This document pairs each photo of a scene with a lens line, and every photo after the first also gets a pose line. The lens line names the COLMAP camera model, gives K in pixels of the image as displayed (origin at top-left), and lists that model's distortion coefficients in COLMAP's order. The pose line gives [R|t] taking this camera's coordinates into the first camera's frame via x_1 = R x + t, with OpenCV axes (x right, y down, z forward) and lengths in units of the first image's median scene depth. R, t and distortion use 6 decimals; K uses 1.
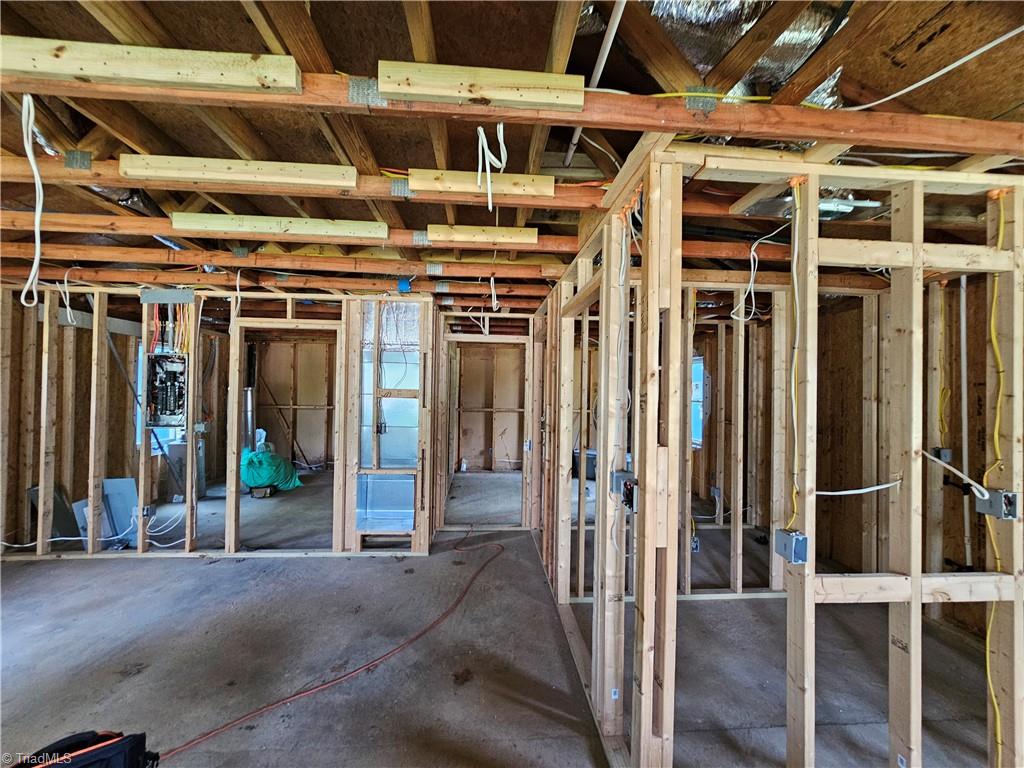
lens RADIAL K [[420.3, 0, 511.6], [0, 420.3, 382.9], [0, 0, 1]] dist [-0.005092, 0.001216]
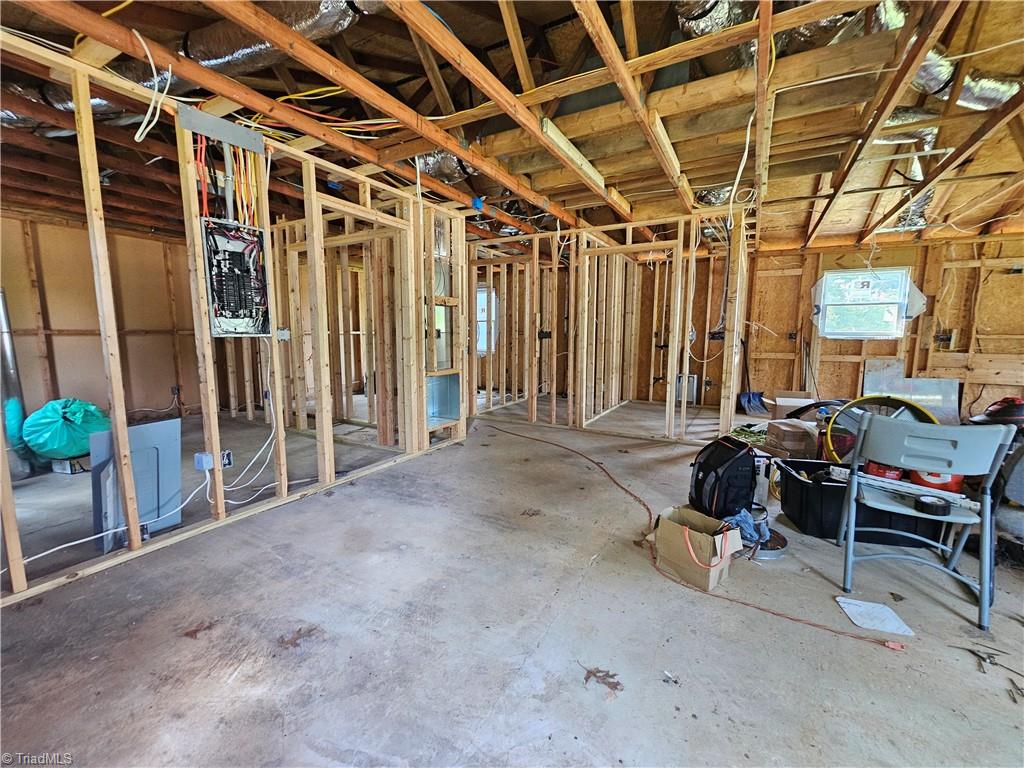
lens RADIAL K [[420.3, 0, 506.3], [0, 420.3, 386.0], [0, 0, 1]] dist [-0.005092, 0.001216]
pose [[0.562805, -0.114788, 0.818581, -1.154761], [-0.007506, 0.989560, 0.143924, 0.086735], [-0.826556, -0.087146, 0.556068, 0.248206]]
